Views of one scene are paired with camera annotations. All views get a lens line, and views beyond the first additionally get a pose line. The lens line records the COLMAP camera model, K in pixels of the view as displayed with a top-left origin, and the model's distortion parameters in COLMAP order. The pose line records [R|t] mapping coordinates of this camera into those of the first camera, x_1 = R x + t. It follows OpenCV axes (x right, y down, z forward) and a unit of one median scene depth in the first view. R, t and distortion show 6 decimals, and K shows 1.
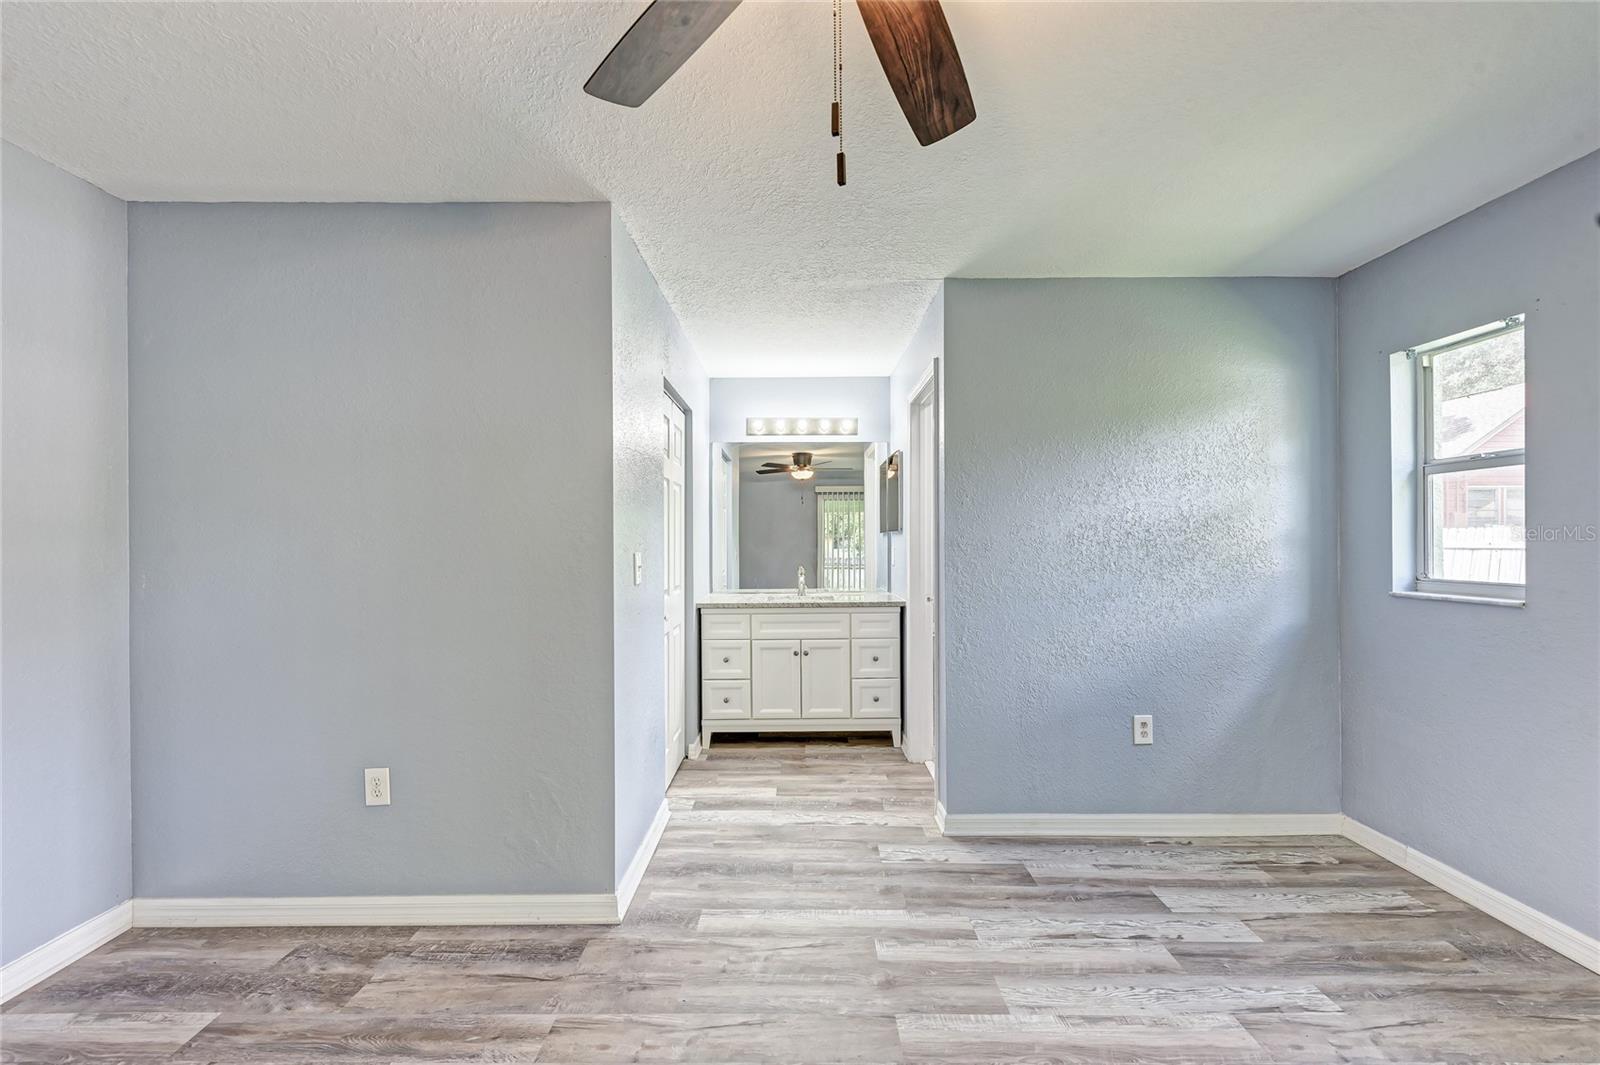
lens RADIAL K [[601.1, 0, 802.2], [0, 601.1, 539.6], [0, 0, 1]] dist [0.013783, -0.006831]
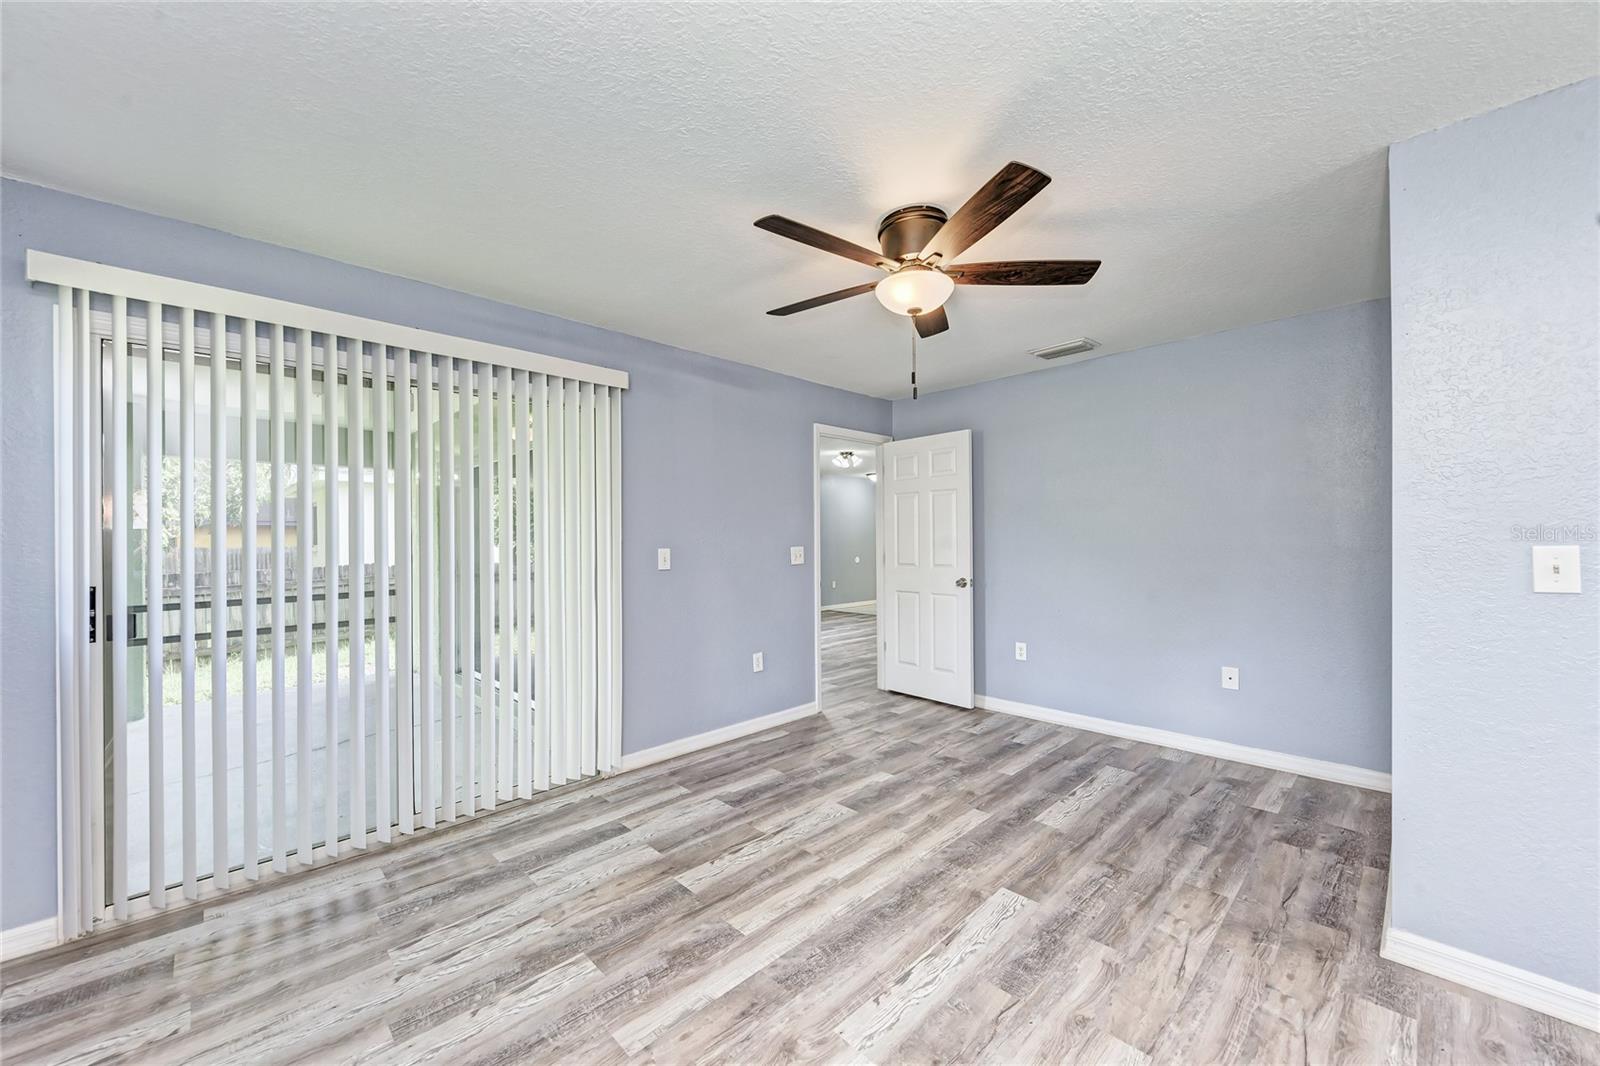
lens RADIAL K [[610.7, 0, 792.2], [0, 610.7, 555.1], [0, 0, 1]] dist [0.000469, -0.000274]
pose [[-0.720682, 0.030423, -0.692598, 0.859389], [0.015483, 0.999494, 0.027793, 0.002438], [0.693093, 0.009306, -0.720788, 0.956972]]
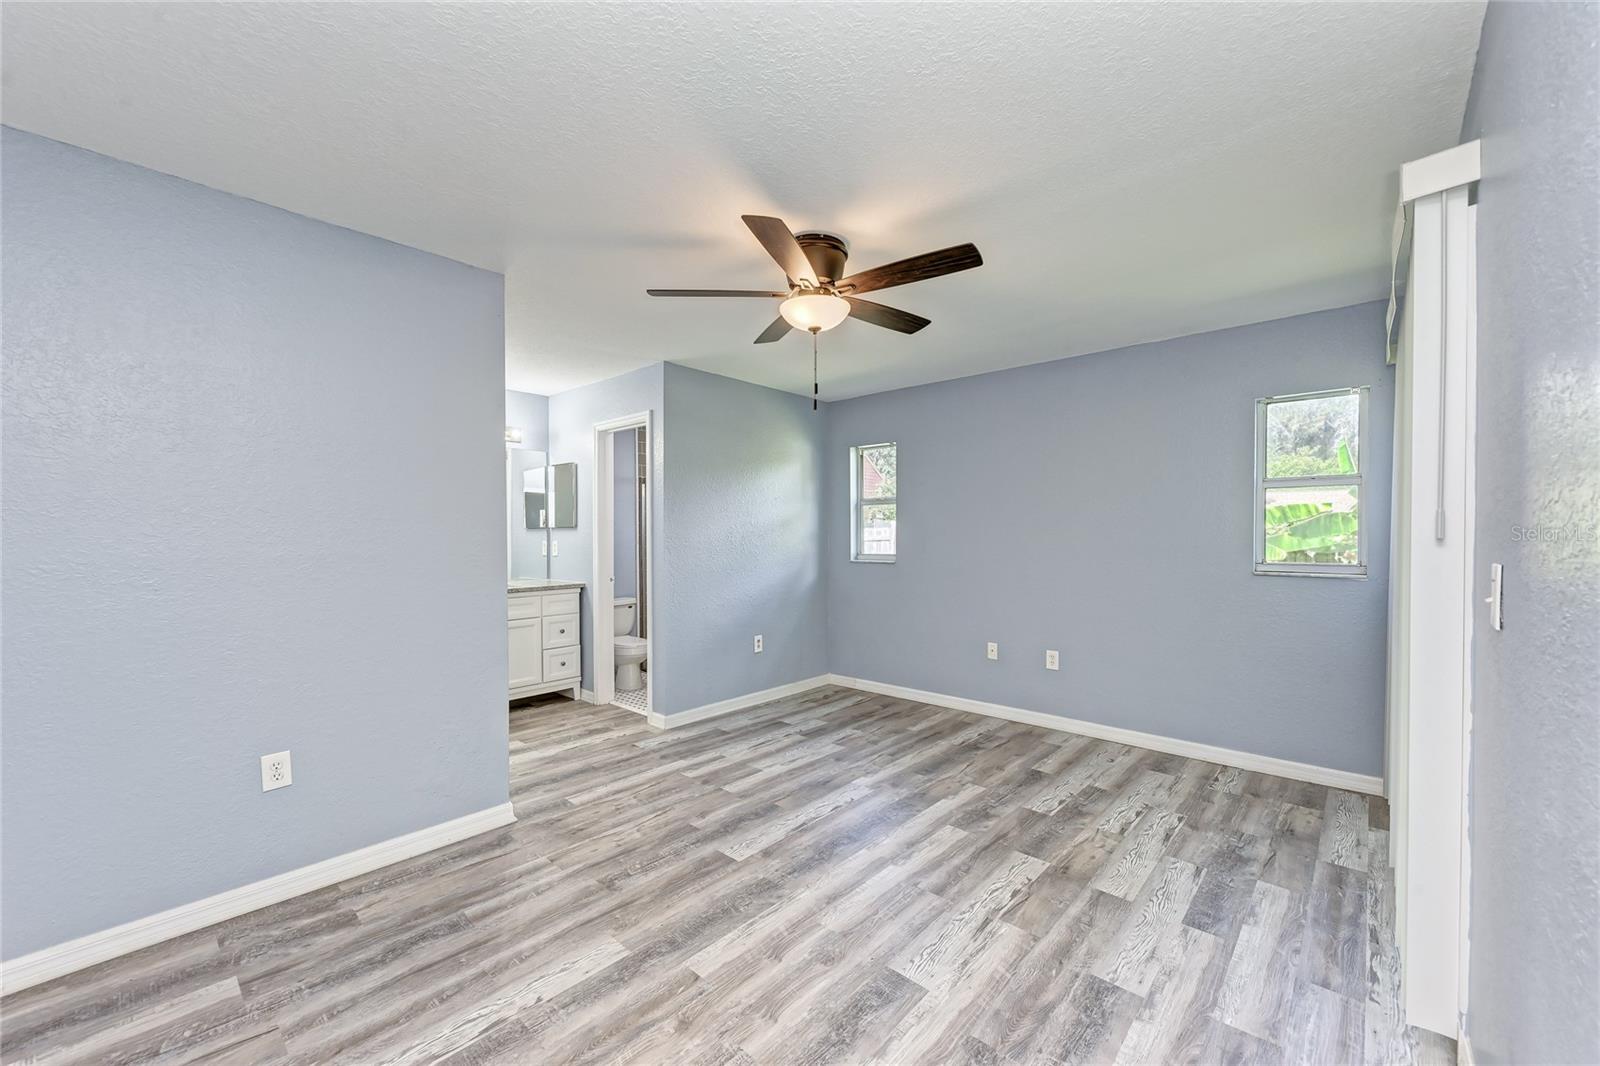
lens RADIAL K [[619.6, 0, 800.7], [0, 619.6, 535.7], [0, 0, 1]] dist [0.015347, -0.006975]
pose [[0.669736, 0.002503, 0.742595, -0.831752], [-0.002926, 0.999995, -0.000732, 0.004506], [-0.742594, -0.001682, 0.669740, -0.353609]]
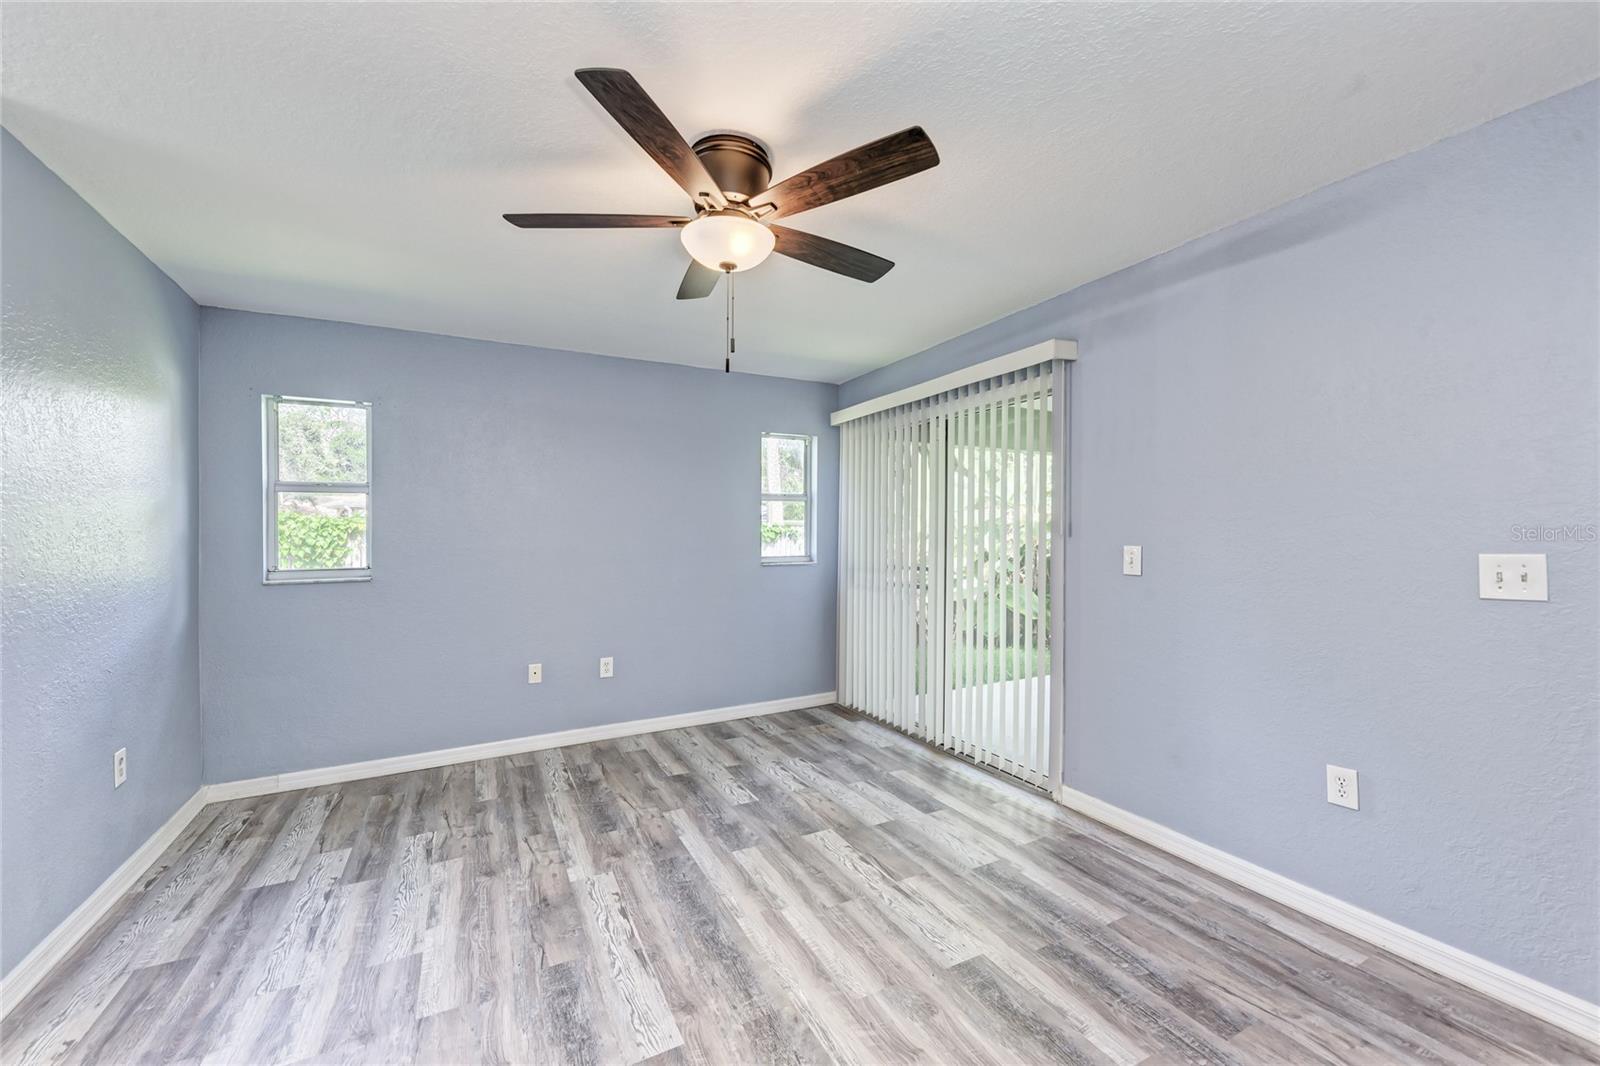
lens RADIAL K [[619.6, 0, 800.7], [0, 619.6, 535.7], [0, 0, 1]] dist [0.015347, -0.006975]
pose [[-0.465783, 0.004880, 0.884886, -0.780634], [0.006778, 0.999975, -0.001947, 0.003183], [-0.884873, 0.005091, -0.465804, 0.686489]]
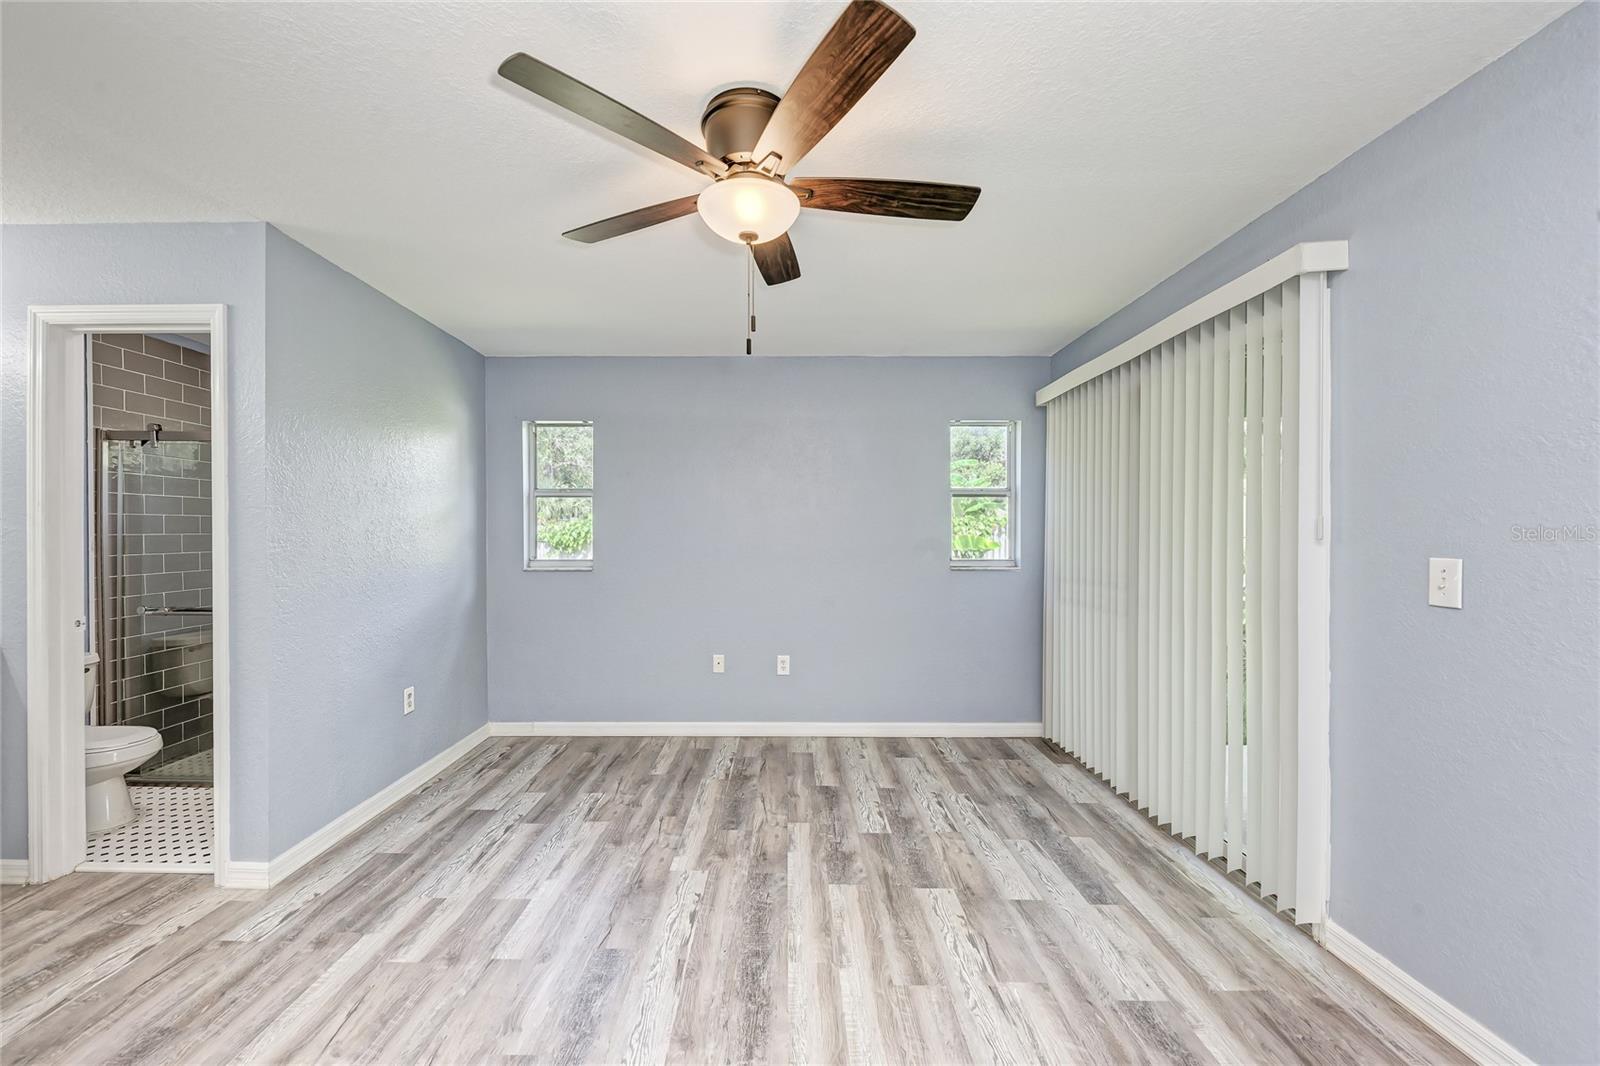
lens RADIAL K [[619.2, 0, 781.0], [0, 619.2, 545.7], [0, 0, 1]] dist [0.013528, -0.006072]
pose [[0.009994, -0.013857, 0.999854, -0.742044], [-0.003744, 0.999896, 0.013896, -0.000556], [-0.999943, -0.003882, 0.009942, 0.337996]]
